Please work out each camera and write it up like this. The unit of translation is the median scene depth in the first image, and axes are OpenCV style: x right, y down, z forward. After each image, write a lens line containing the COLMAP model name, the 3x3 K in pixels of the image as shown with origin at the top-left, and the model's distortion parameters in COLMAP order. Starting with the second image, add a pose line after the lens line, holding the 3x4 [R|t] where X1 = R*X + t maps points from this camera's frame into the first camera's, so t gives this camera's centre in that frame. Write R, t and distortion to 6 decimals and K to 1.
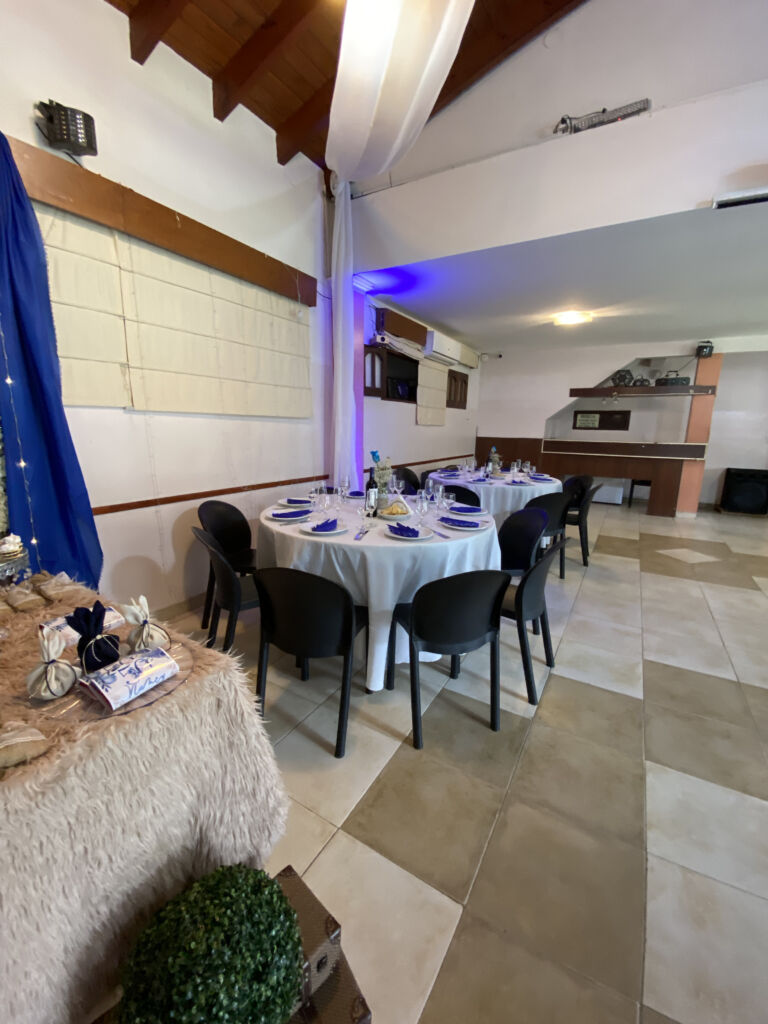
lens RADIAL K [[418.2, 0, 385.6], [0, 418.2, 510.0], [0, 0, 1]] dist [0.005368, -0.012446]
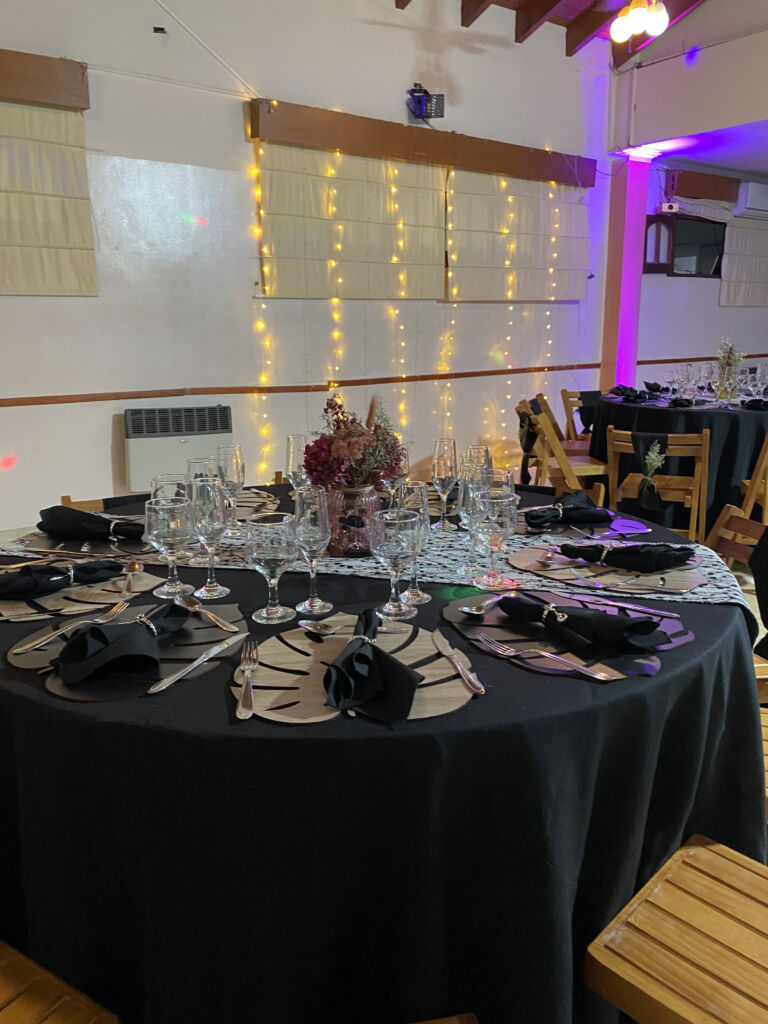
lens RADIAL K [[780.3, 0, 374.0], [0, 780.3, 518.8], [0, 0, 1]] dist [-0.003050, -0.006895]
pose [[0.919512, 0.070581, -0.386673, 0.154444], [-0.050238, 0.996781, 0.062482, 0.259950], [0.389839, -0.038027, 0.920098, -1.184947]]
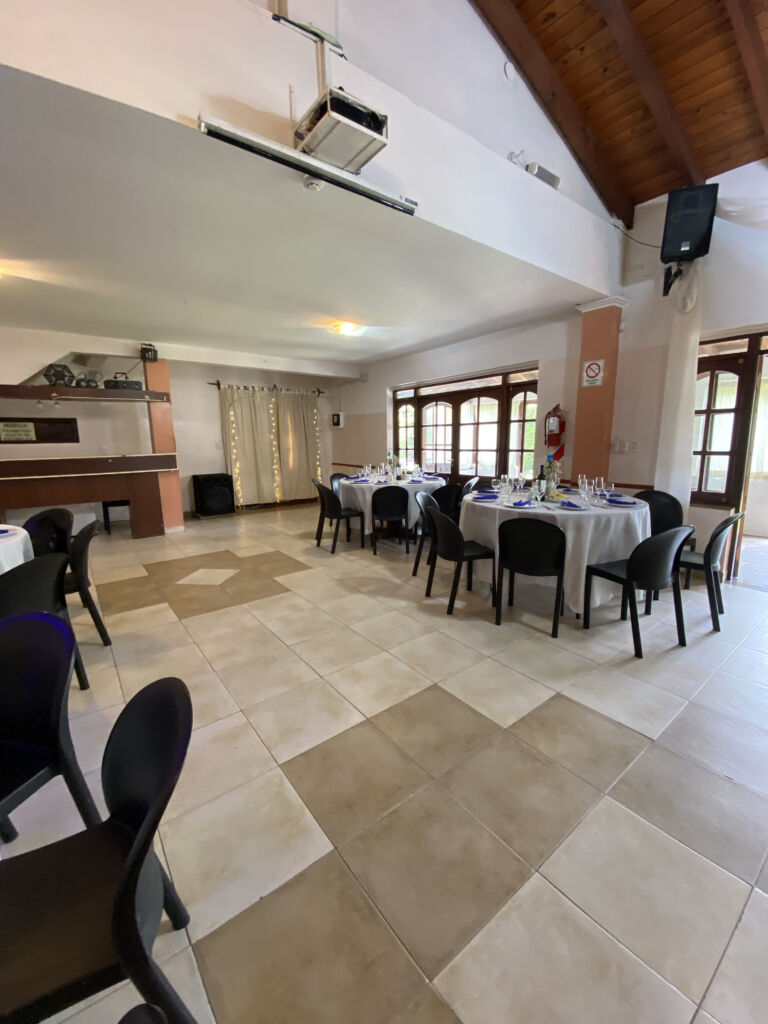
lens RADIAL K [[418.2, 0, 388.5], [0, 418.2, 512.5], [0, 0, 1]] dist [0.005368, -0.012446]
pose [[0.370678, -0.184760, 0.910199, 0.112012], [0.203085, 0.972422, 0.114684, -0.084600], [-0.906286, 0.142337, 0.397977, 0.440268]]
